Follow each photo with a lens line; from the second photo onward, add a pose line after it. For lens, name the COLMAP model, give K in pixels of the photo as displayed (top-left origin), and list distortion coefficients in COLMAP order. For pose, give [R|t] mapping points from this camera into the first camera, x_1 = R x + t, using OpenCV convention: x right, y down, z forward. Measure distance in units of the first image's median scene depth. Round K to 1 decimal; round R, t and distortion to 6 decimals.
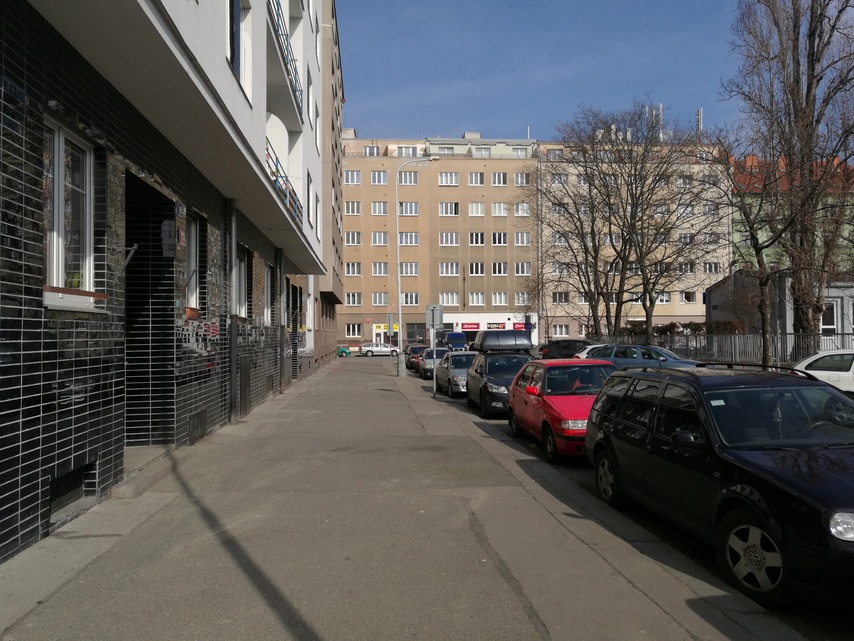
lens RADIAL K [[681.3, 0, 425.8], [0, 681.3, 324.1], [0, 0, 1]] dist [0.014608, 0.011370]
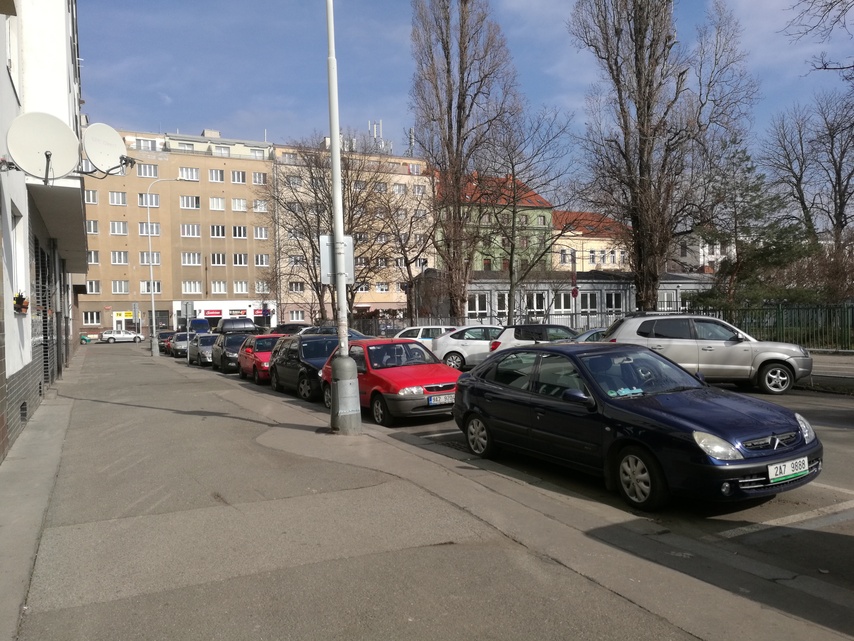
lens RADIAL K [[681.3, 0, 421.3], [0, 681.3, 324.3], [0, 0, 1]] dist [0.014608, 0.011370]
pose [[0.935140, -0.016910, 0.353875, -0.008901], [0.008604, 0.999650, 0.025034, -0.002880], [-0.354174, -0.020366, 0.934958, -0.126218]]
